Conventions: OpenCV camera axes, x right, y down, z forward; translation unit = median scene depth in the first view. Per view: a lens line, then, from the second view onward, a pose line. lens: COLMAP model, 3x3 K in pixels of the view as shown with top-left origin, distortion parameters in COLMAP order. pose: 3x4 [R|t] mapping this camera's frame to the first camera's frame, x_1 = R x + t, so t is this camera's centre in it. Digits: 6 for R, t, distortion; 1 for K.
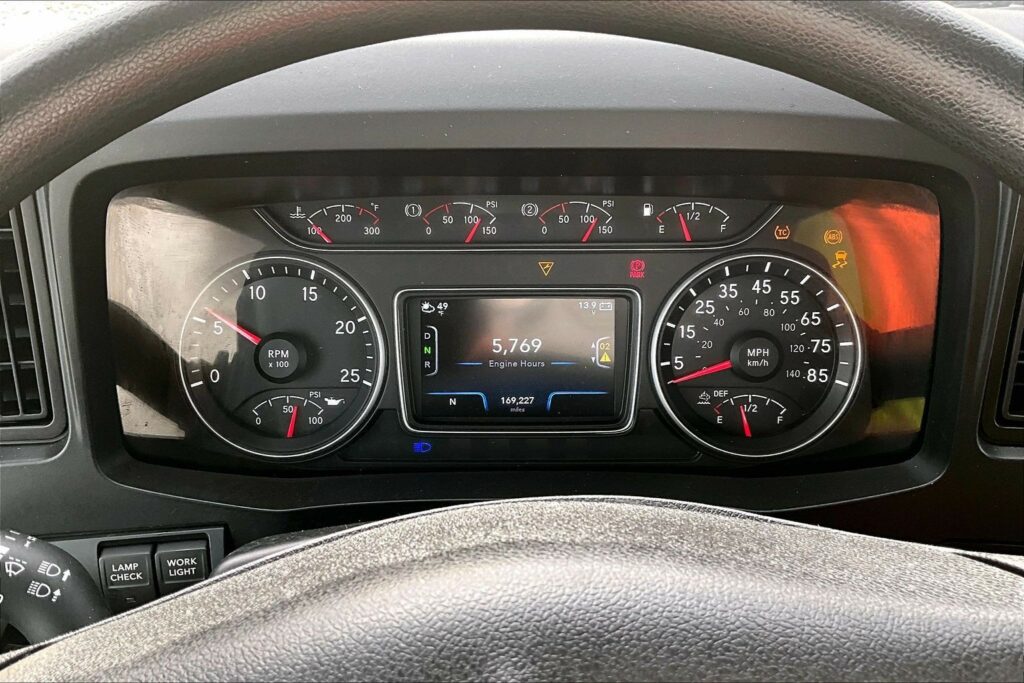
lens RADIAL K [[841.8, 0, 510.5], [0, 841.8, 335.0], [0, 0, 1]] dist [0.125948, -0.260021]
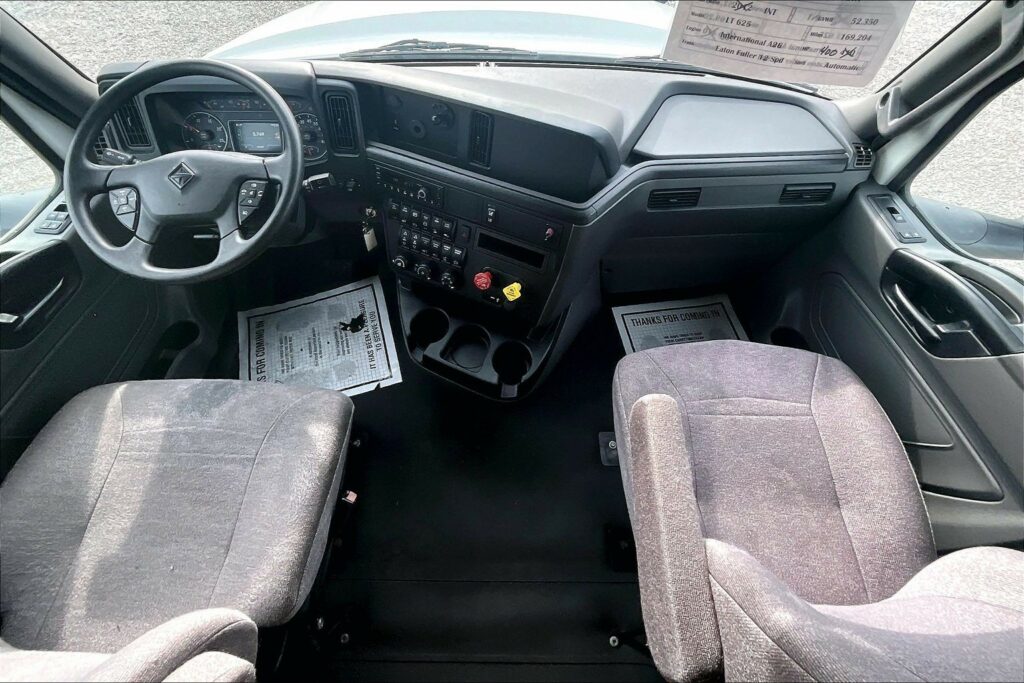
lens RADIAL K [[462.9, 0, 503.7], [0, 462.9, 275.4], [0, 0, 1]] dist [-0.000311, -0.000120]
pose [[0.999772, 0.011980, 0.017675, 1.290050], [-0.015738, 0.972872, 0.230809, 0.156959], [-0.014431, -0.231035, 0.972839, -1.601958]]
